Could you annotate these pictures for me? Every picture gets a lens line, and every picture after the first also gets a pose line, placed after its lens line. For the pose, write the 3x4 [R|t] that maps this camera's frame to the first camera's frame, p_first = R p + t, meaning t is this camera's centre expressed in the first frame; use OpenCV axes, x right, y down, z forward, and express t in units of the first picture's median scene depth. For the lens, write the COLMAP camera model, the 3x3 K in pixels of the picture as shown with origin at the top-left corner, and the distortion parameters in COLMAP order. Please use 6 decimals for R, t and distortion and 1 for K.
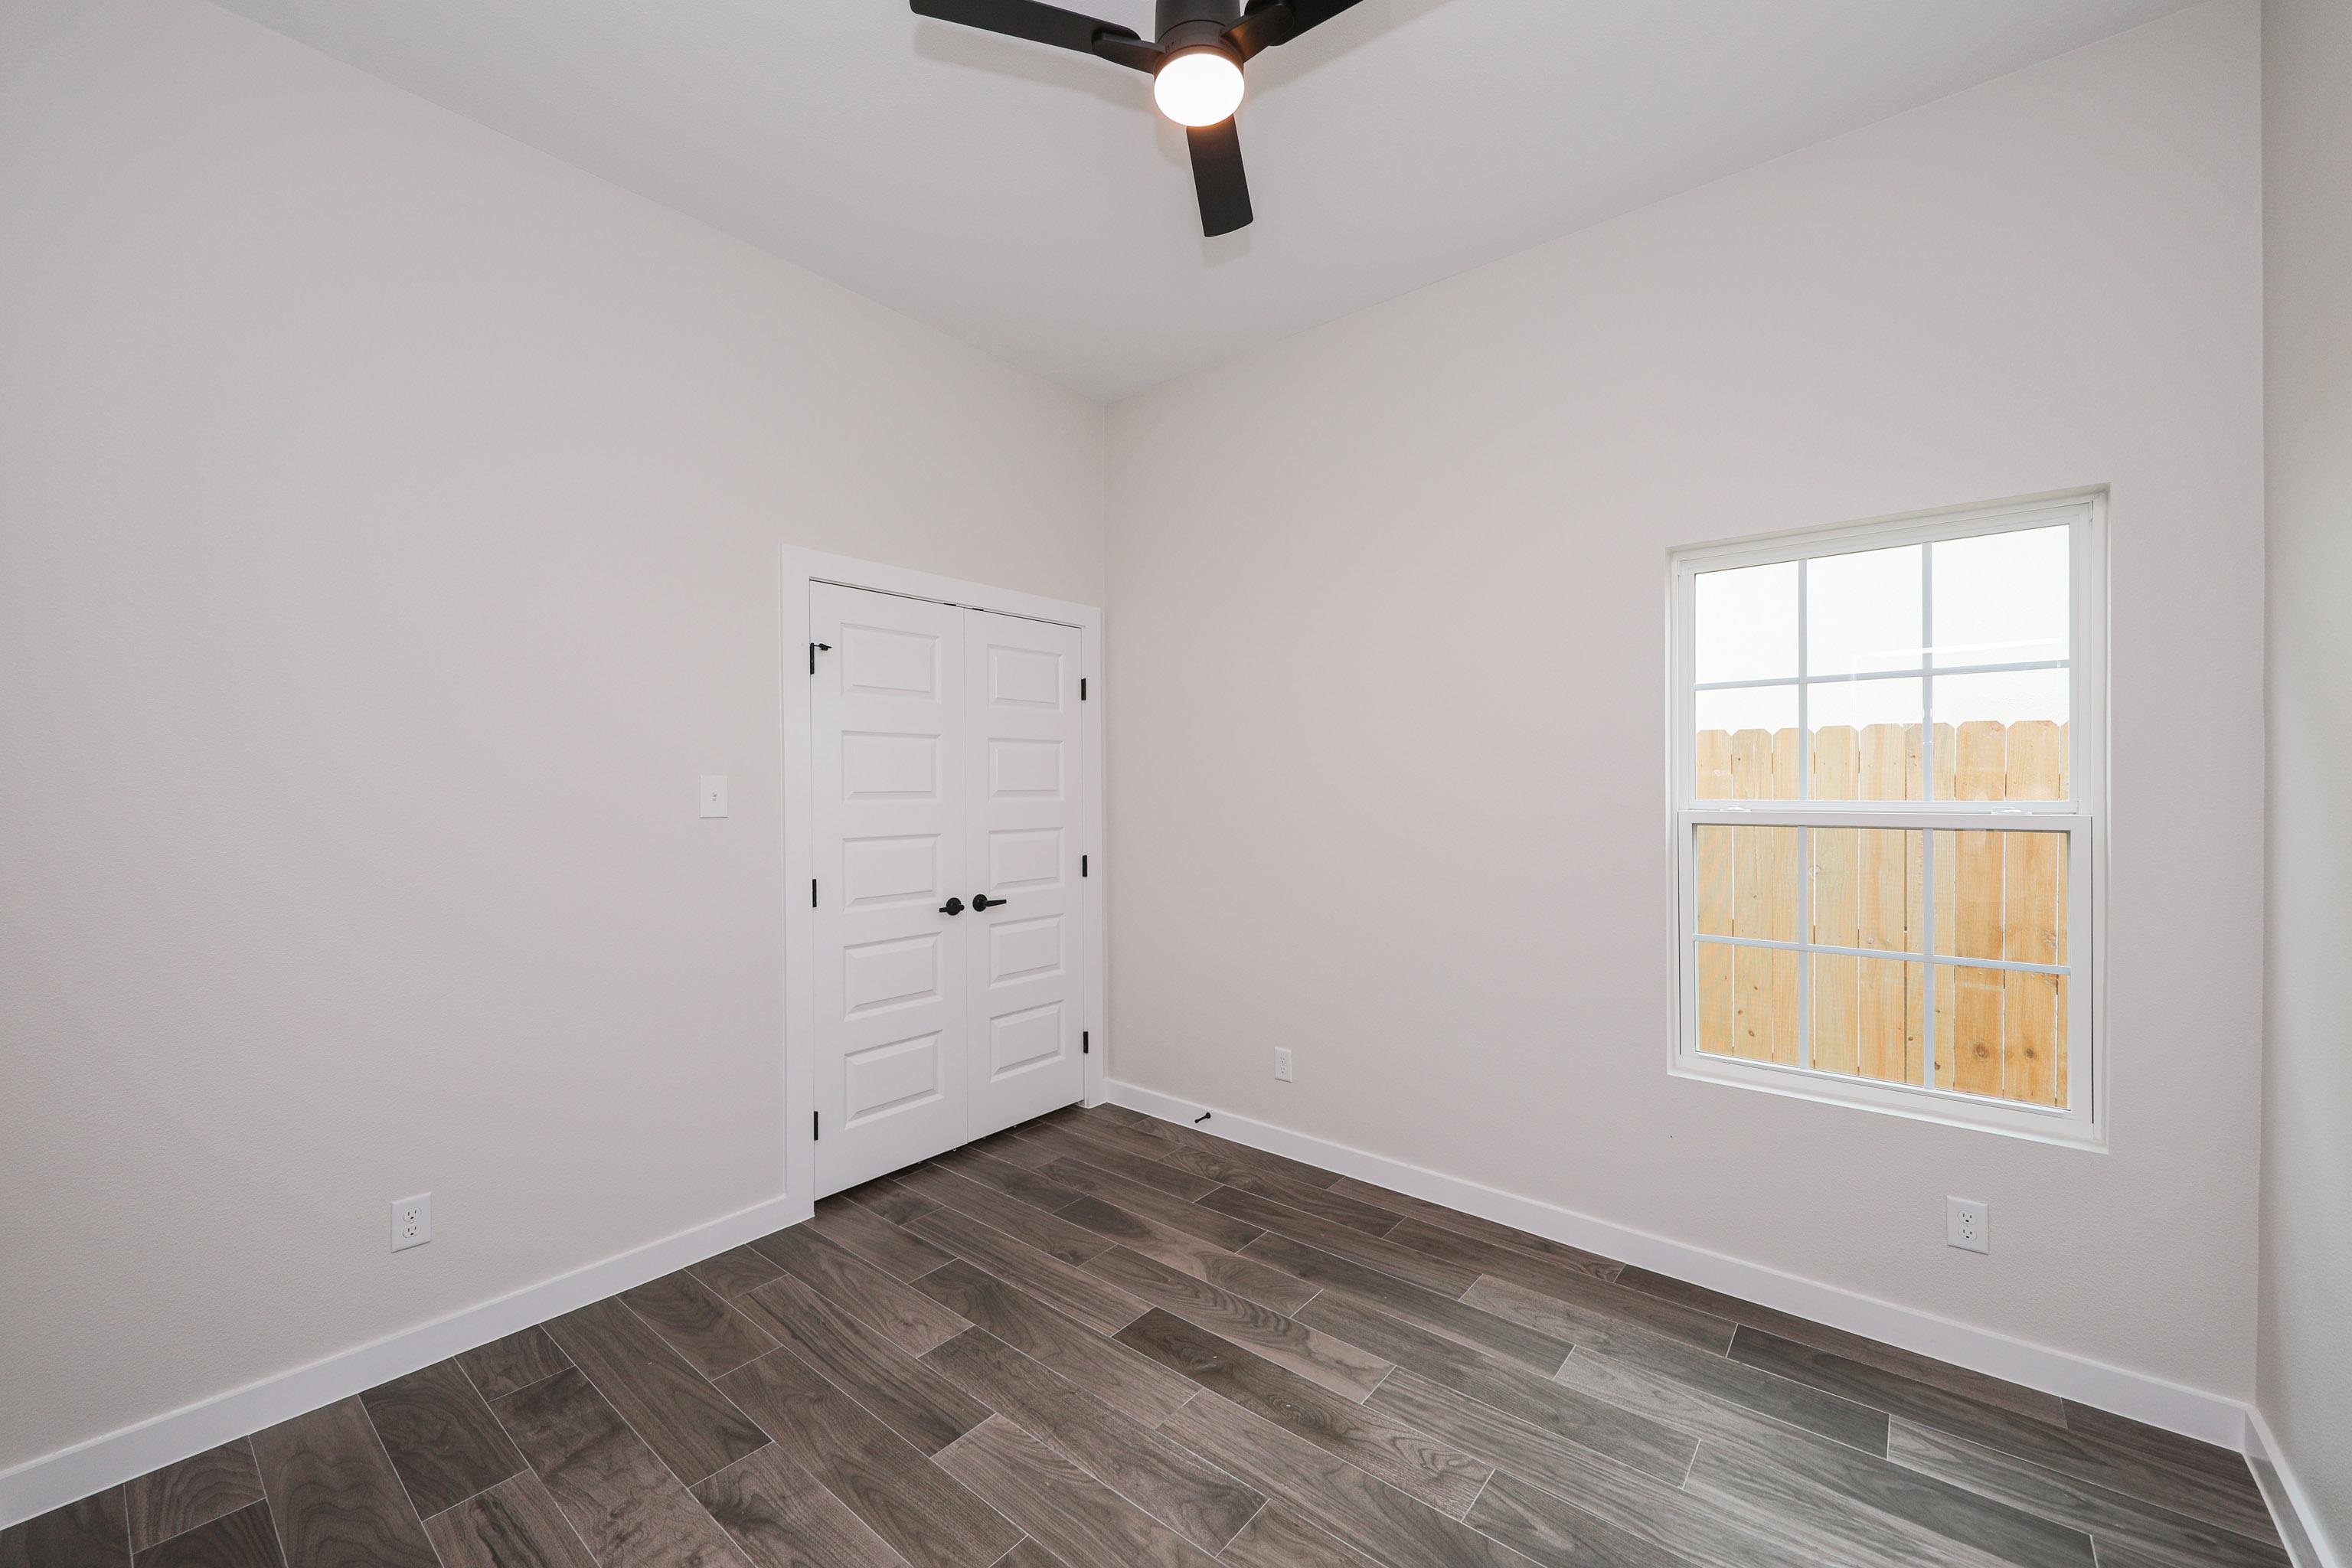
lens RADIAL K [[925.3, 0, 1187.7], [0, 925.3, 777.7], [0, 0, 1]] dist [0.012136, -0.006222]
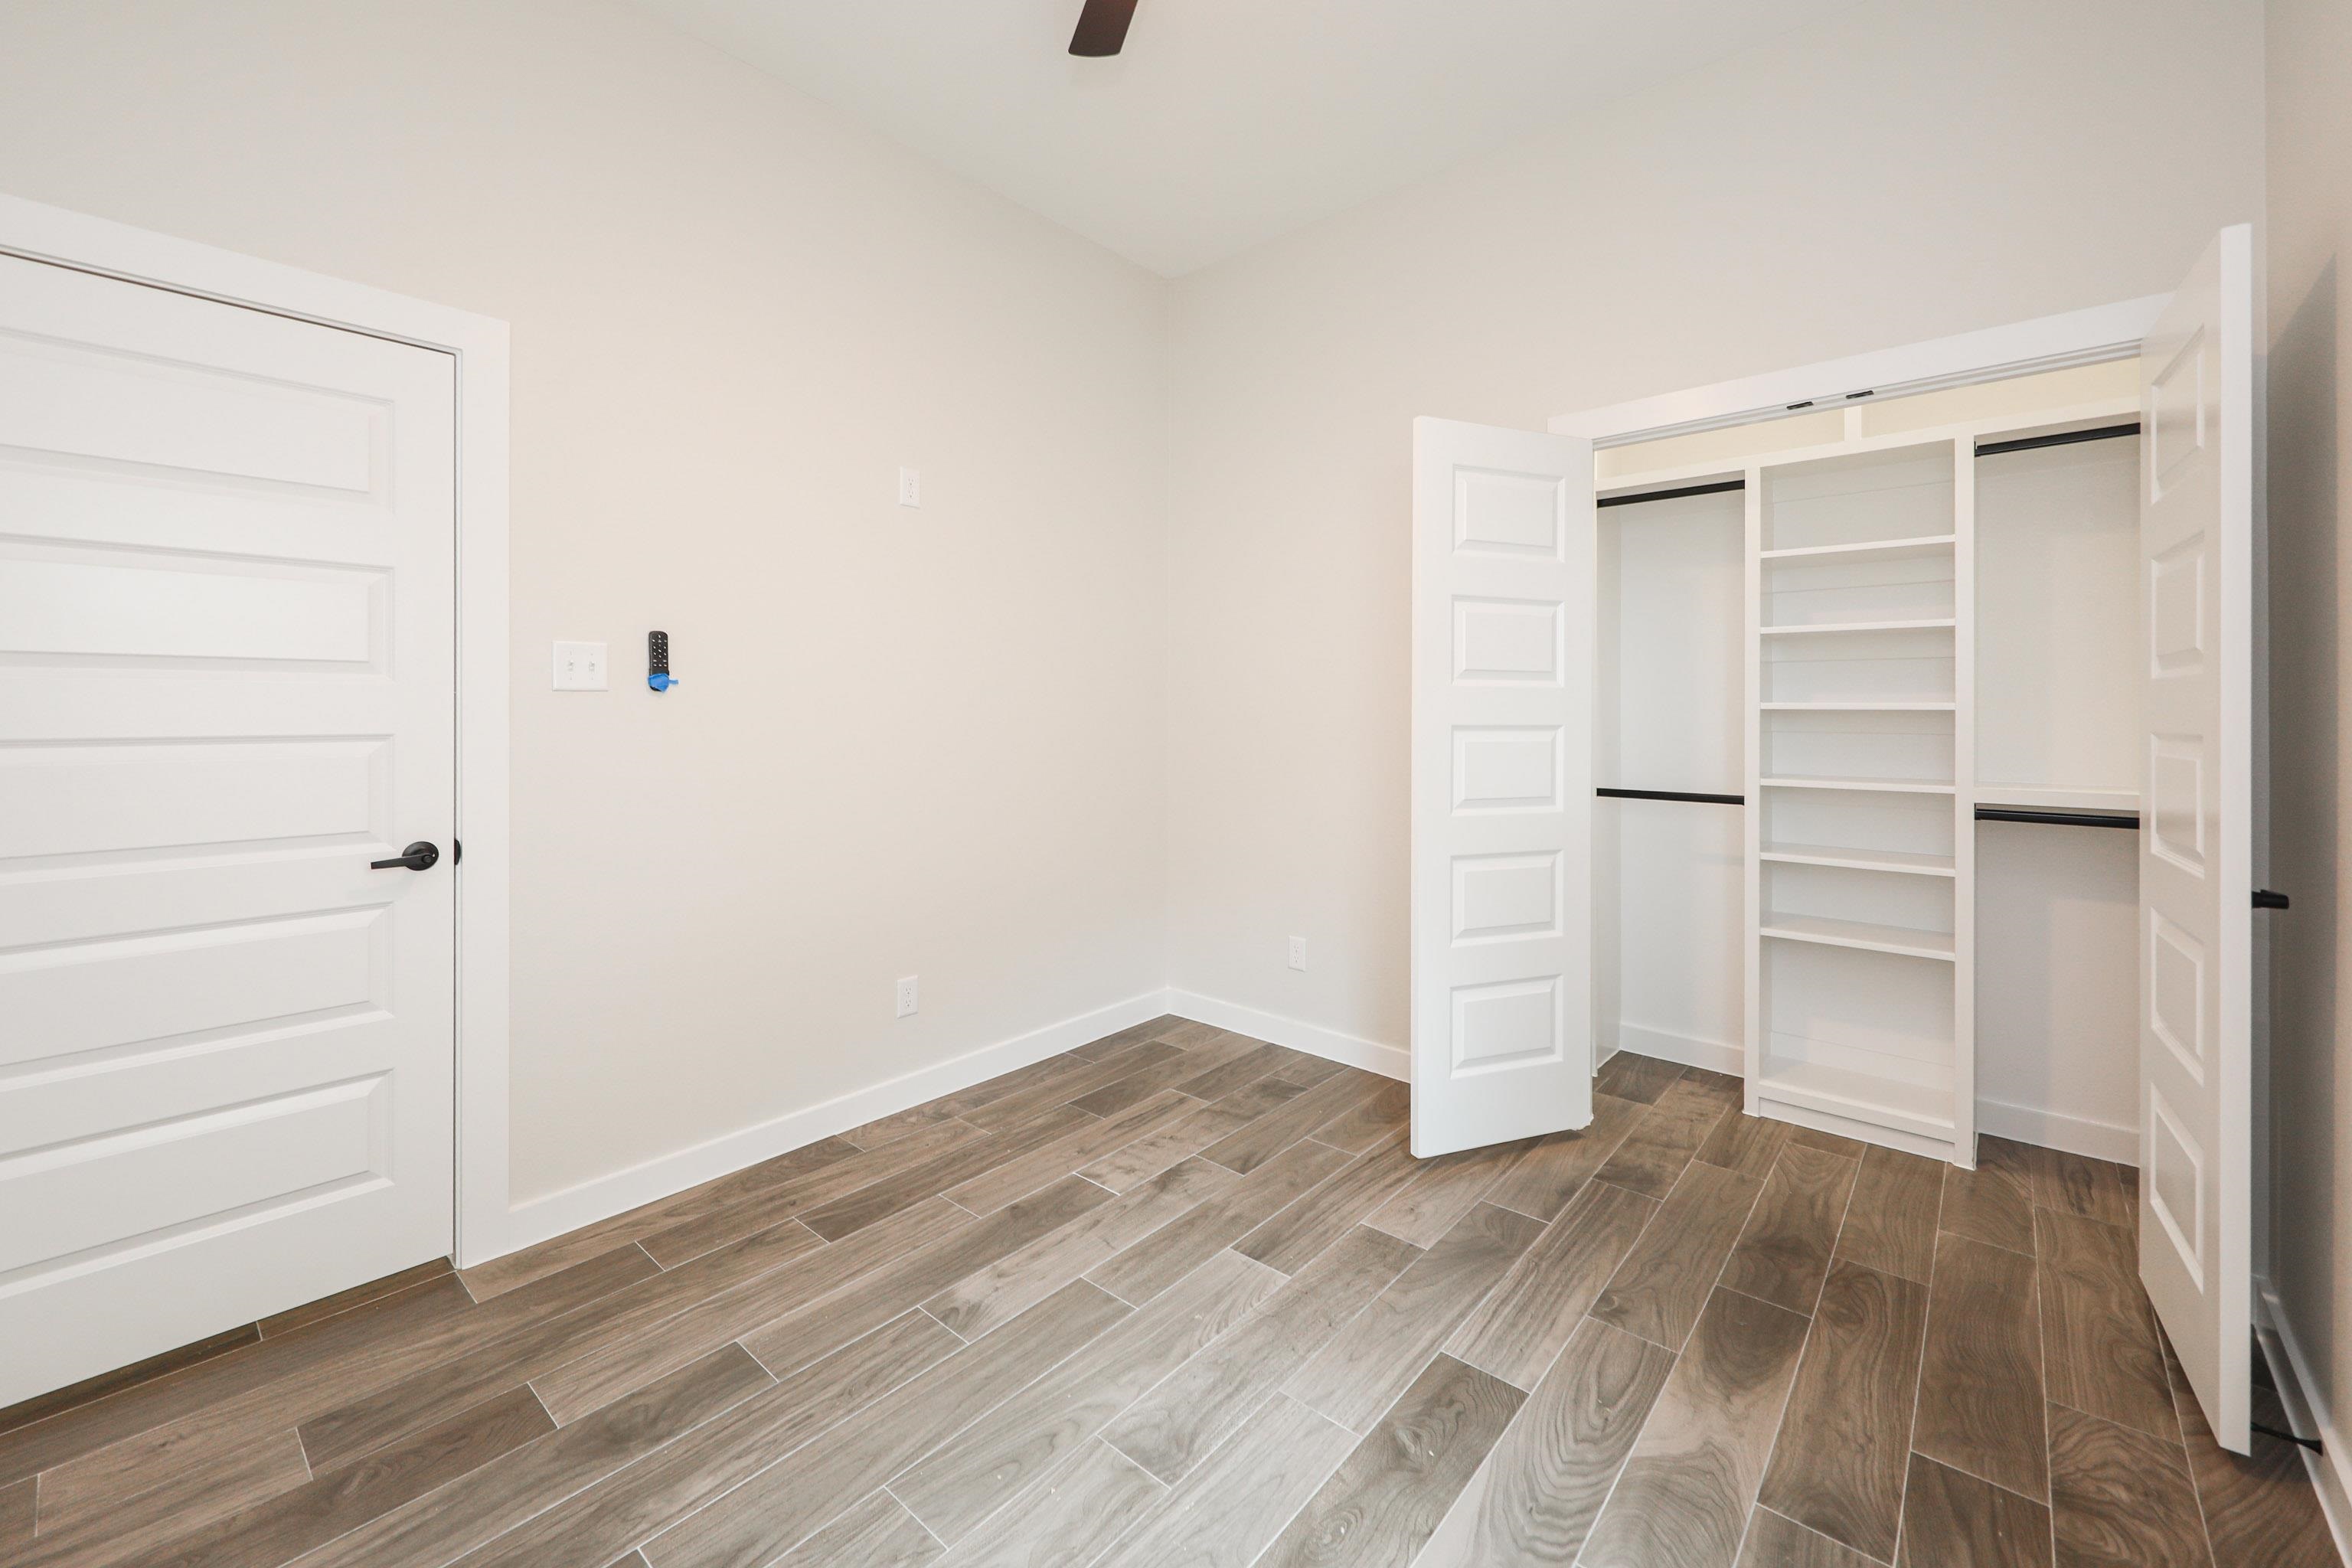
lens RADIAL K [[940.7, 0, 1181.0], [0, 940.7, 723.1], [0, 0, 1]] dist [0.013241, -0.005414]
pose [[-0.034868, 0.013253, -0.999304, 0.834548], [0.003660, 0.999907, 0.013133, 0.061912], [0.999385, -0.003200, -0.034914, 0.927661]]
